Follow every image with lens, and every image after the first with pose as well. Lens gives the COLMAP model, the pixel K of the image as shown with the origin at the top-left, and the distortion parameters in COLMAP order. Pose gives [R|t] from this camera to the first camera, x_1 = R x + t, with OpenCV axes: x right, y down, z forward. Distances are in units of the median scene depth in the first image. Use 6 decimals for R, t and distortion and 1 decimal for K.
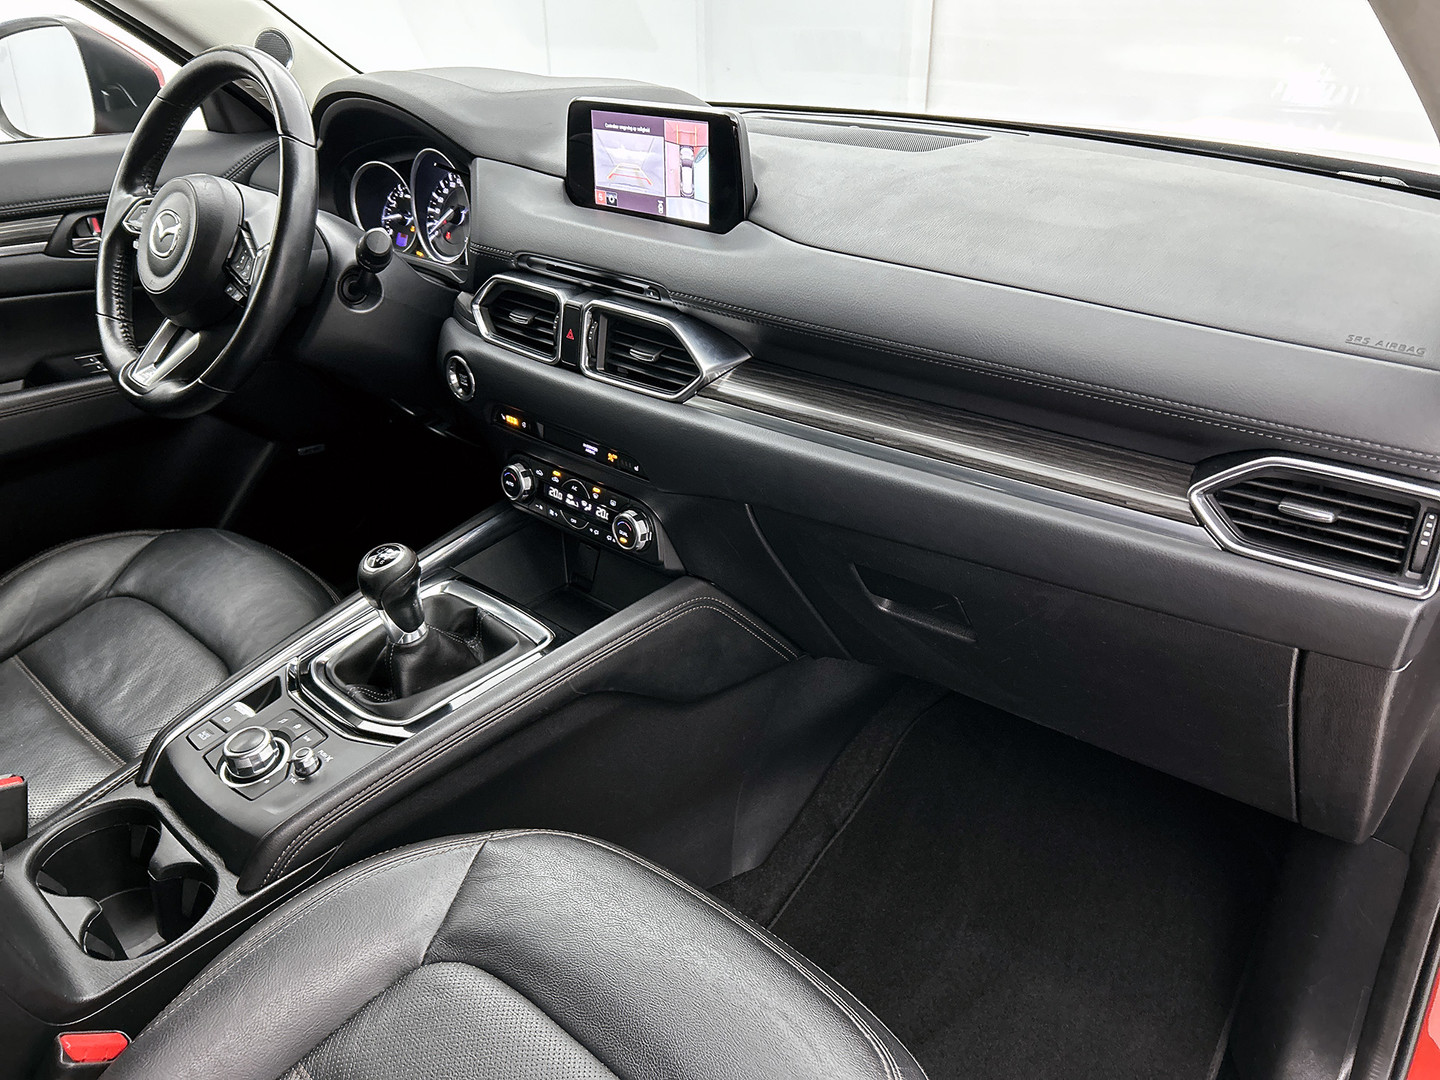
lens RADIAL K [[1087.0, 0, 714.2], [0, 1087.0, 533.3], [0, 0, 1]] dist [0.068801, -0.073785]
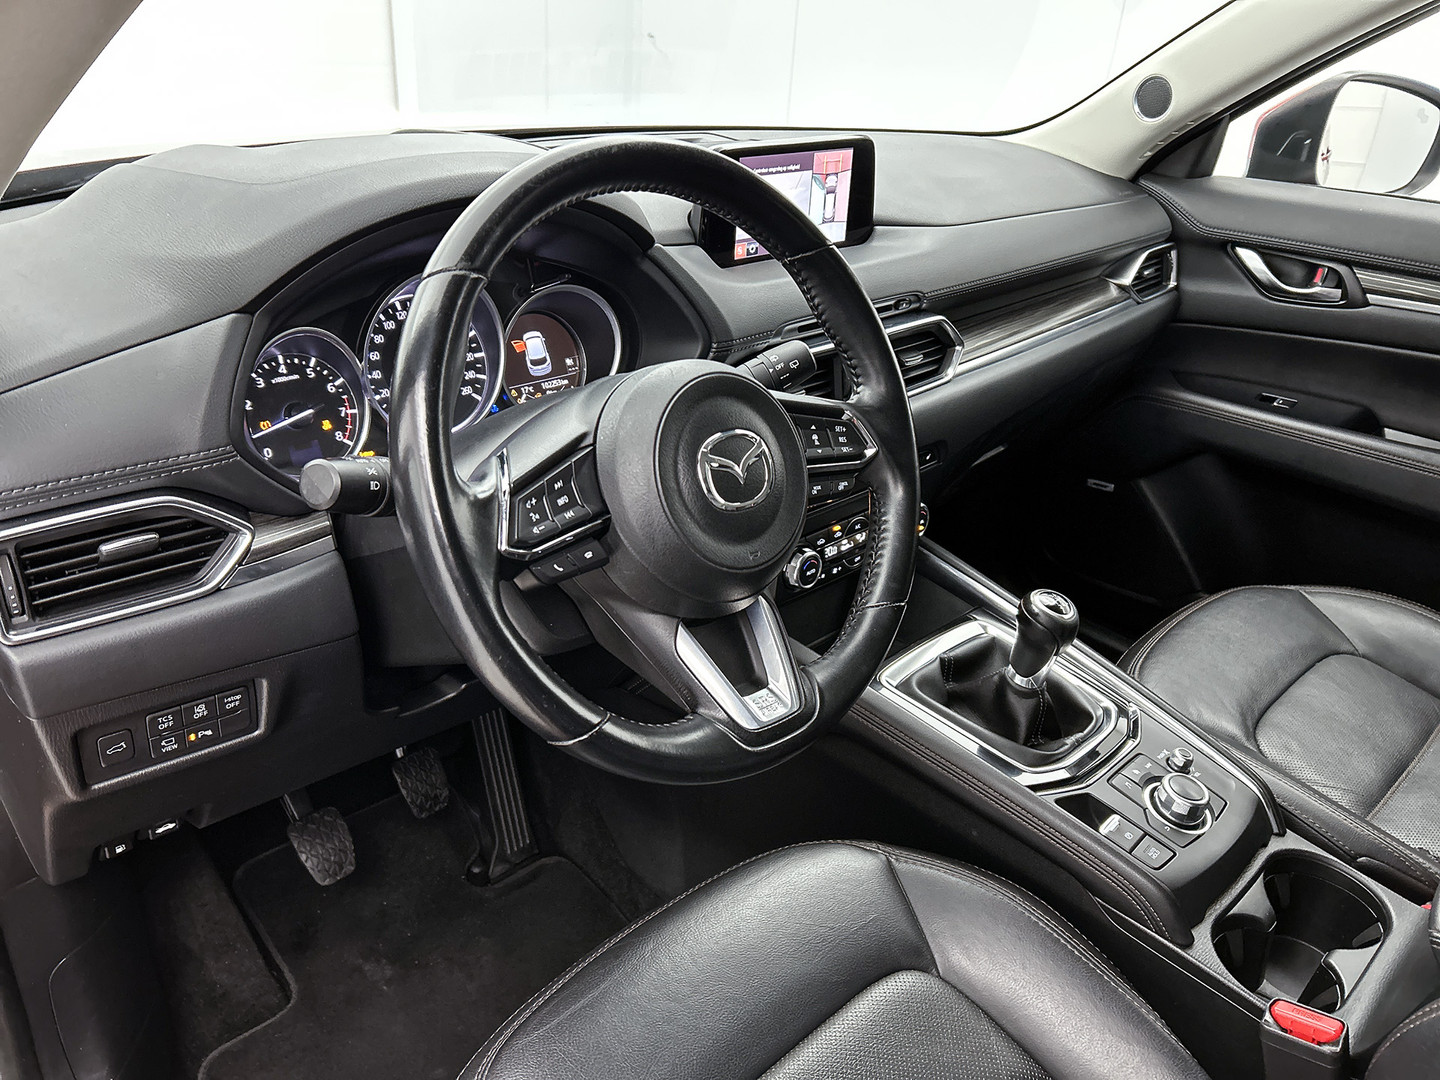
lens RADIAL K [[1087.0, 0, 714.2], [0, 1087.0, 546.5], [0, 0, 1]] dist [0.068801, -0.073785]
pose [[0.048080, -0.446378, 0.893552, -1.101039], [0.404829, 0.826526, 0.391112, -0.500140], [-0.913128, 0.342931, 0.220446, 0.963492]]
